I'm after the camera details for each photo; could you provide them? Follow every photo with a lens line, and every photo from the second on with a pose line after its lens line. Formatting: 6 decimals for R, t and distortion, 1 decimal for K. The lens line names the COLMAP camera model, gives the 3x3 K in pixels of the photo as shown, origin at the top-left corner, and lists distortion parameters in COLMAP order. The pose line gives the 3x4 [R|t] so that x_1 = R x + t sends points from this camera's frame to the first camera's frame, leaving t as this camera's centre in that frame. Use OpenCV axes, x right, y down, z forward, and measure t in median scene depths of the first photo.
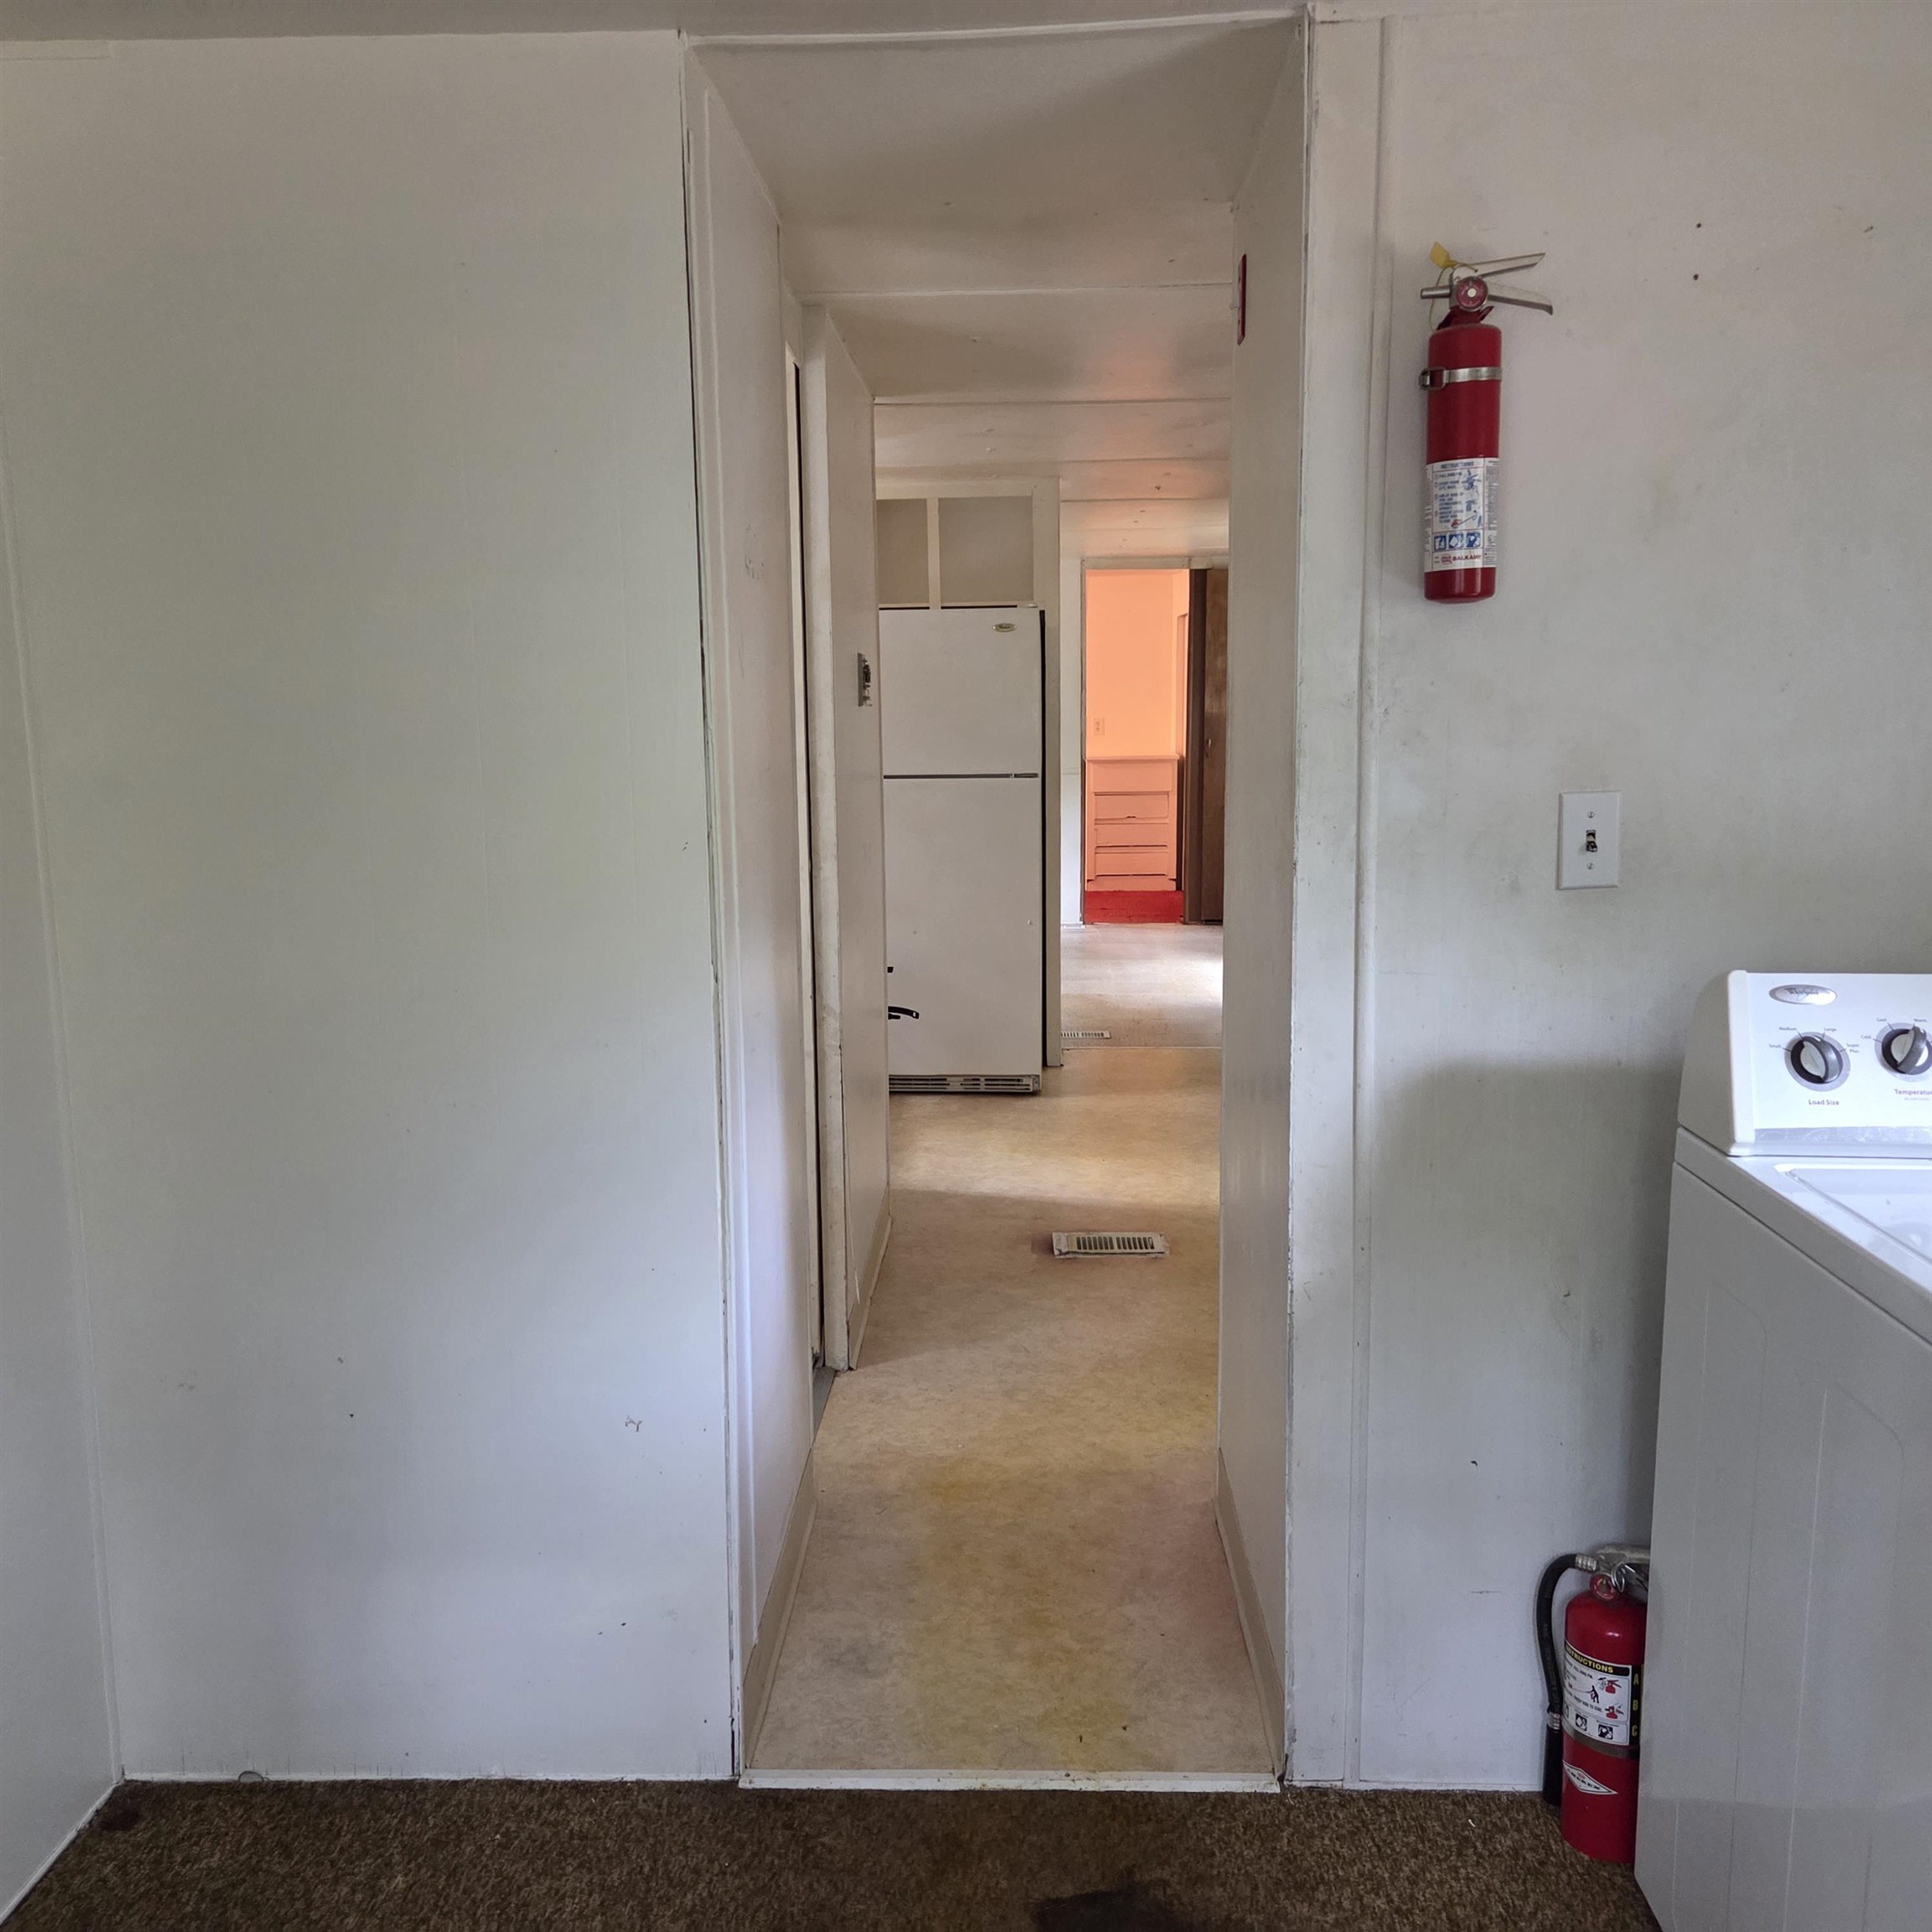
lens RADIAL K [[1725.4, 0, 932.6], [0, 1725.4, 972.8], [0, 0, 1]] dist [0.078494, -0.063139]
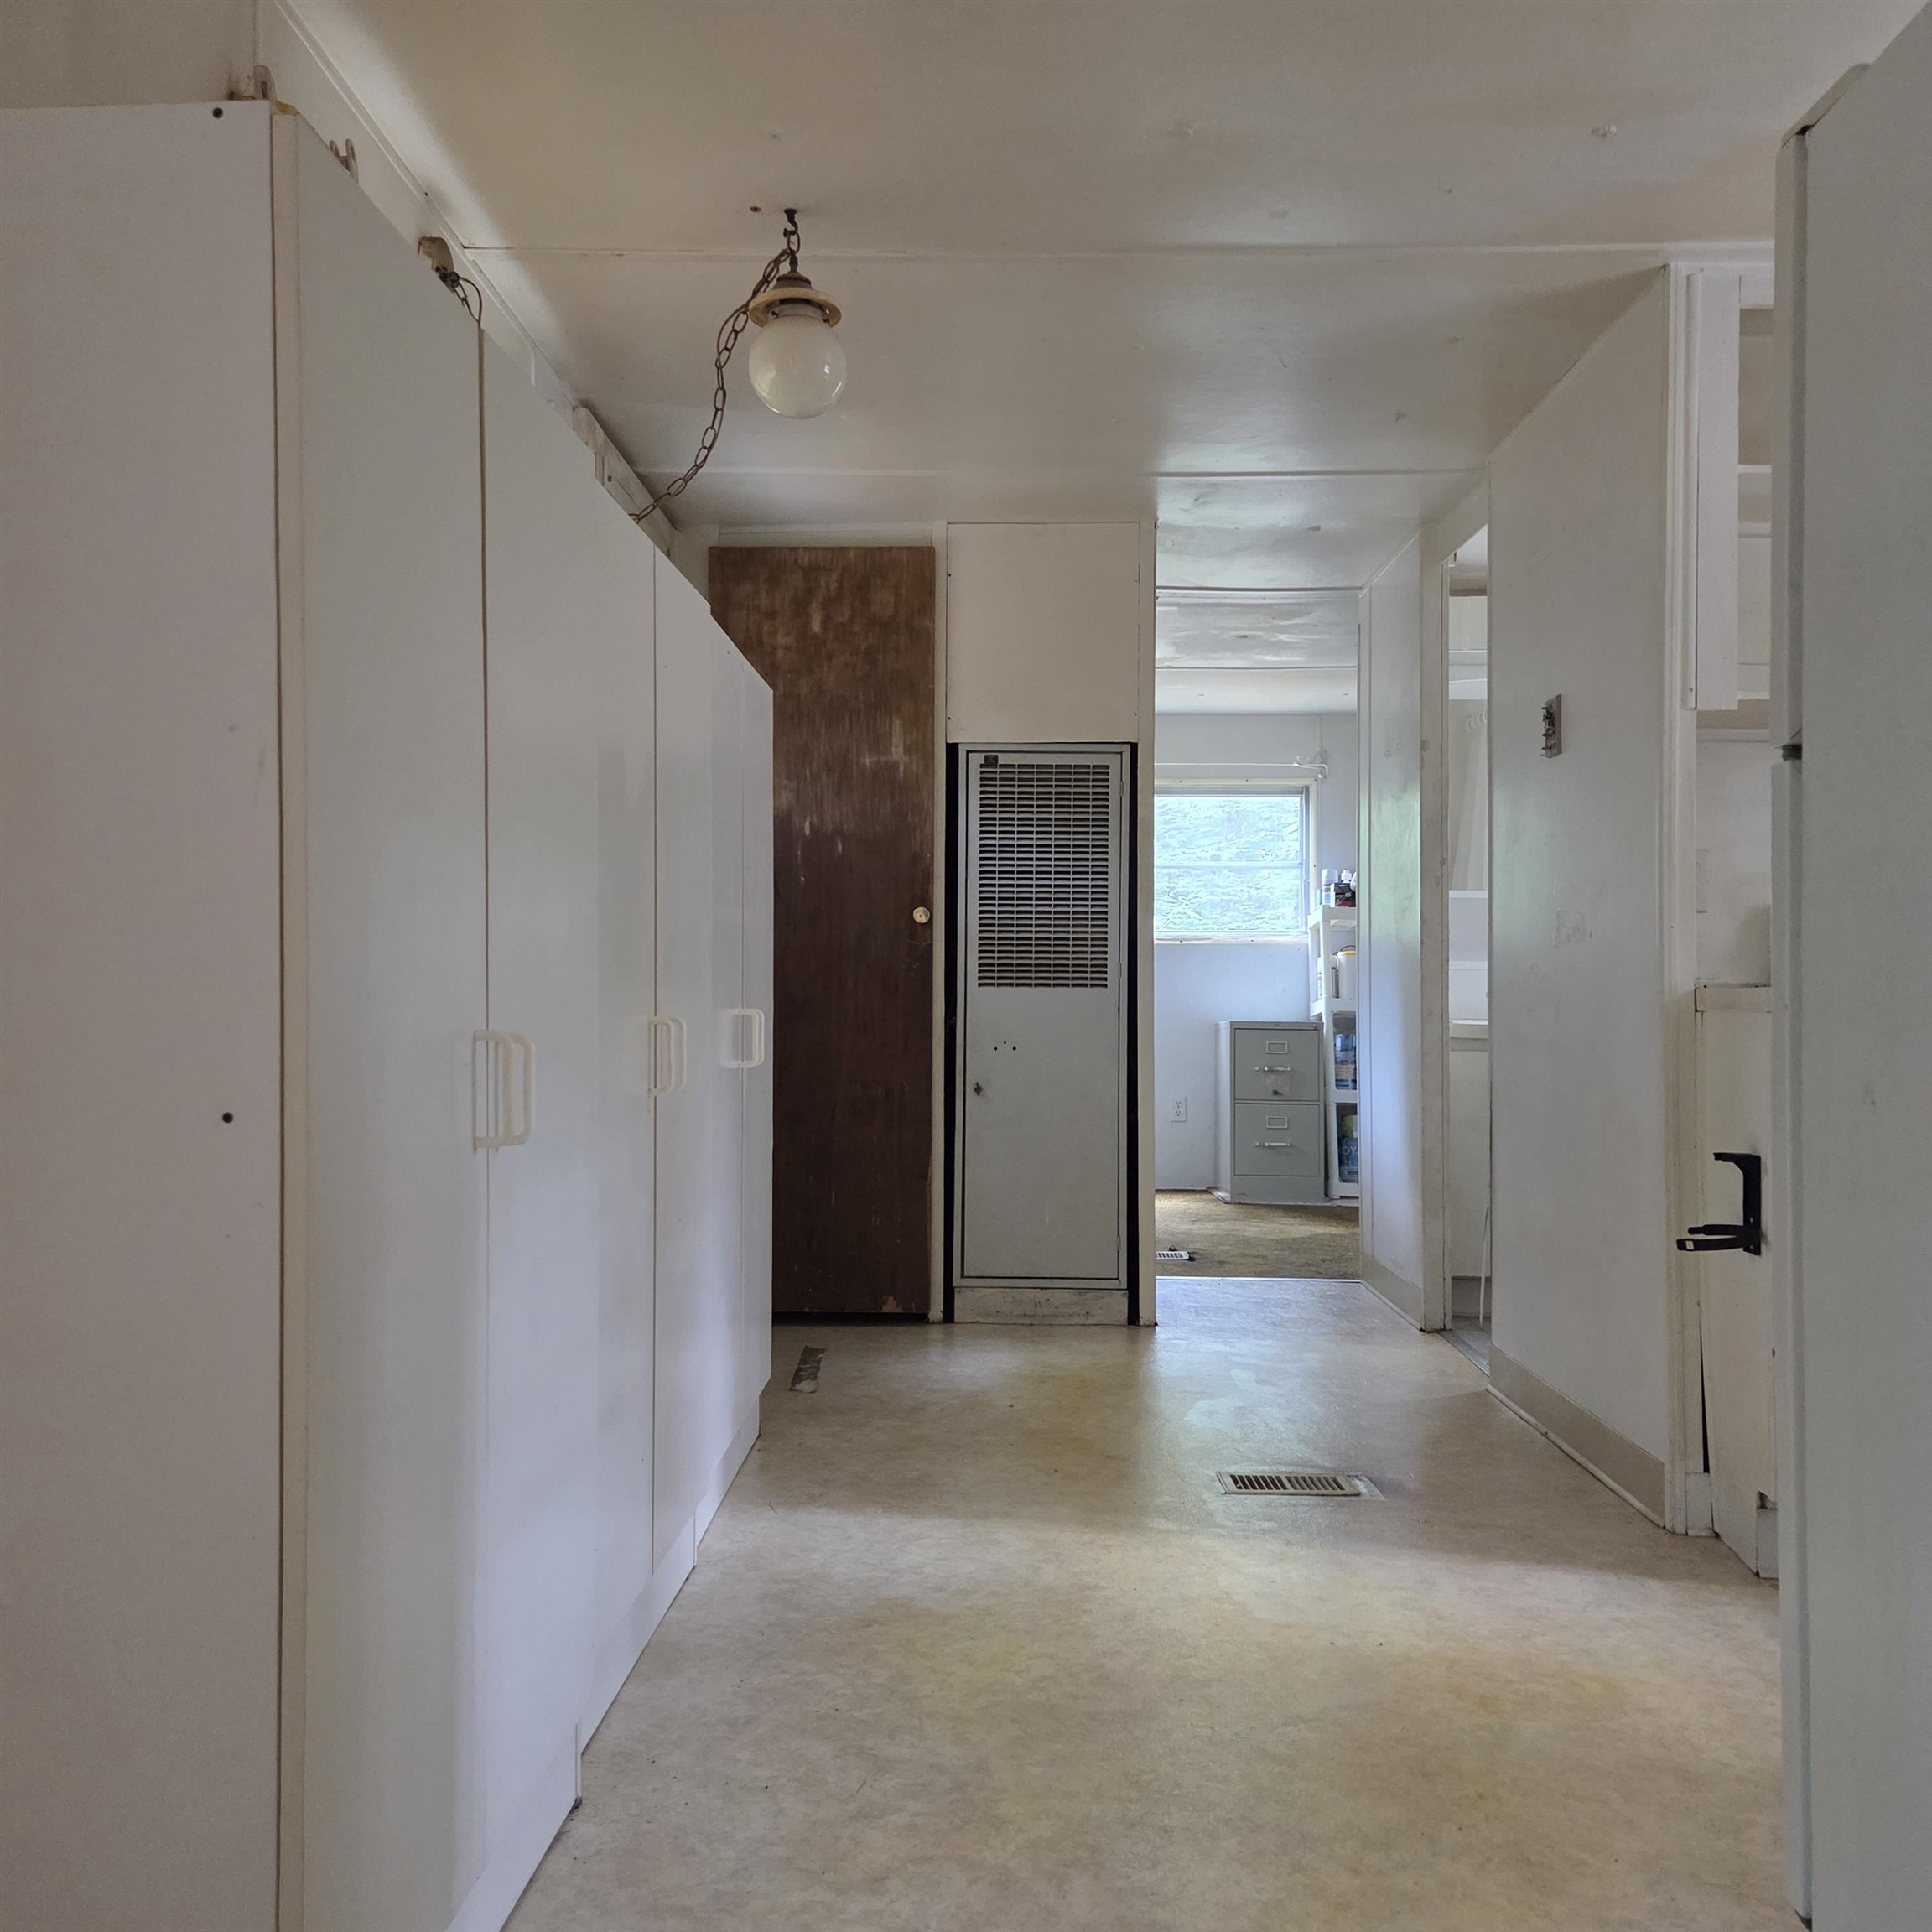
lens RADIAL K [[1725.4, 0, 957.4], [0, 1725.4, 954.6], [0, 0, 1]] dist [0.078494, -0.063139]
pose [[-0.999370, 0.009148, -0.034299, 0.159527], [0.004118, 0.989577, 0.143944, -0.098402], [0.035258, 0.143712, -0.988991, 1.012890]]
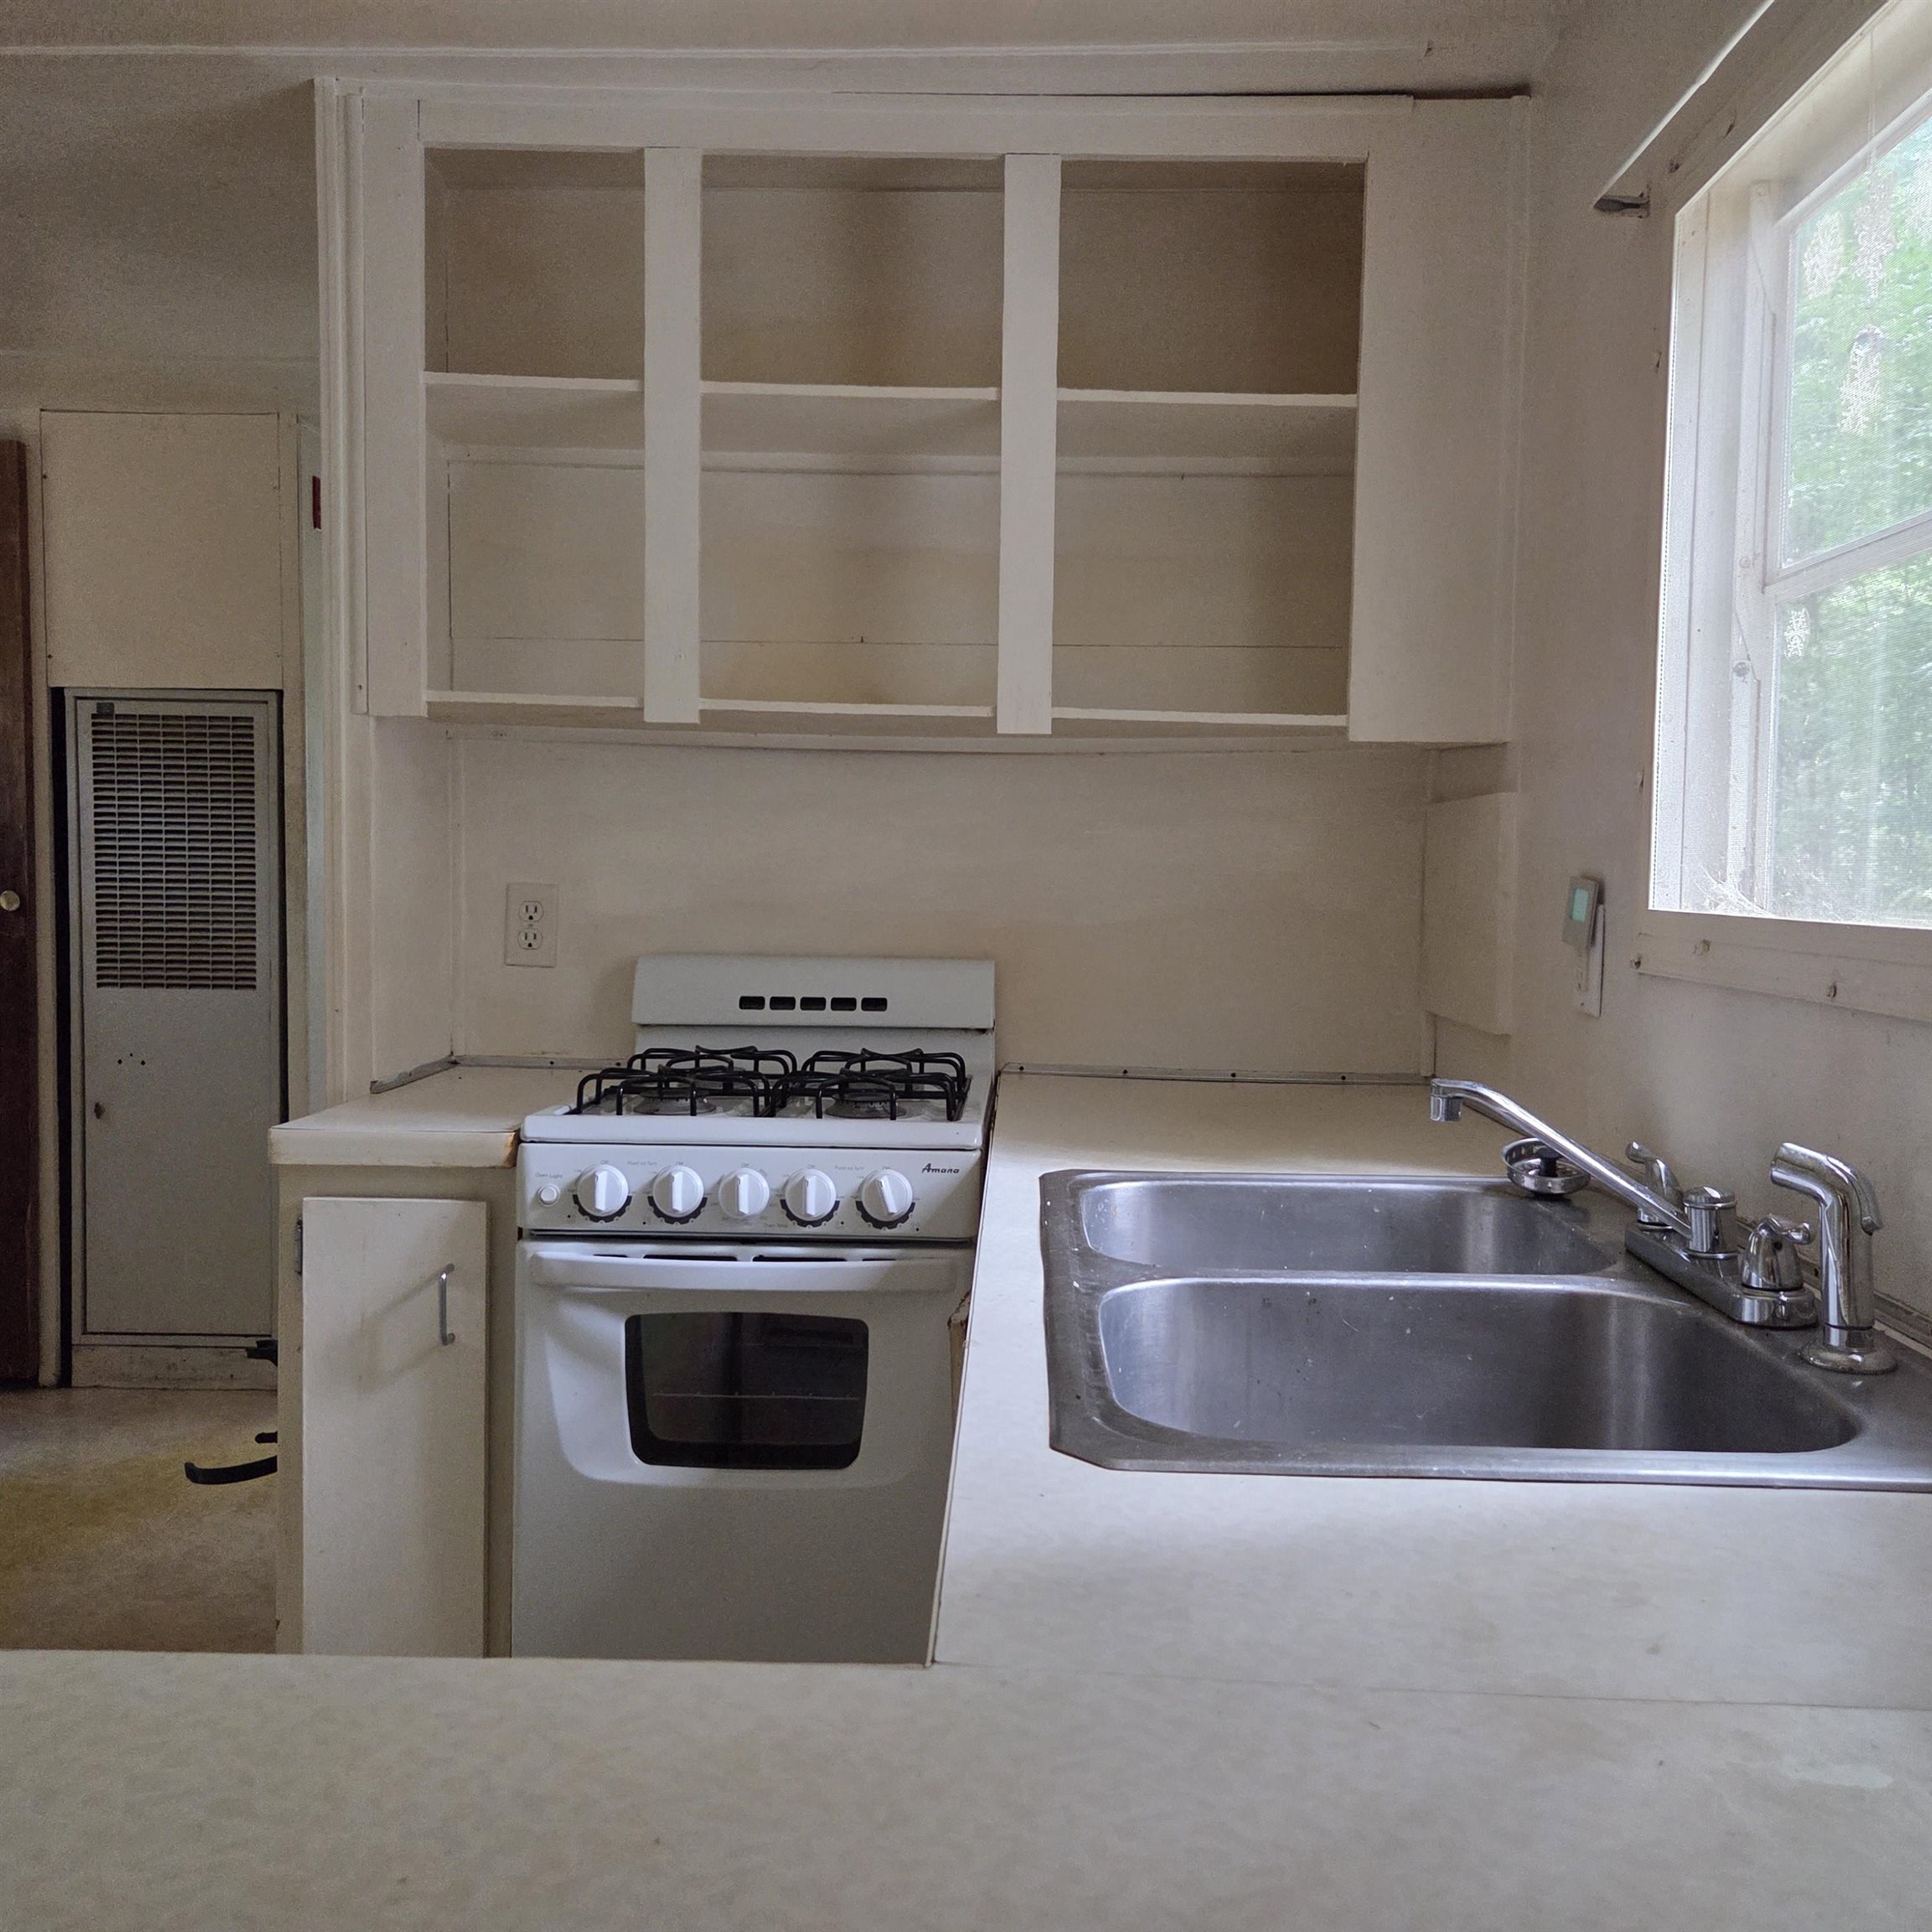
lens RADIAL K [[1725.4, 0, 976.2], [0, 1725.4, 962.7], [0, 0, 1]] dist [0.078494, -0.063139]
pose [[-0.999641, 0.002155, -0.026706, -0.120987], [-0.003756, 0.975644, 0.219326, -0.119701], [0.026528, 0.219347, -0.975286, 0.910183]]
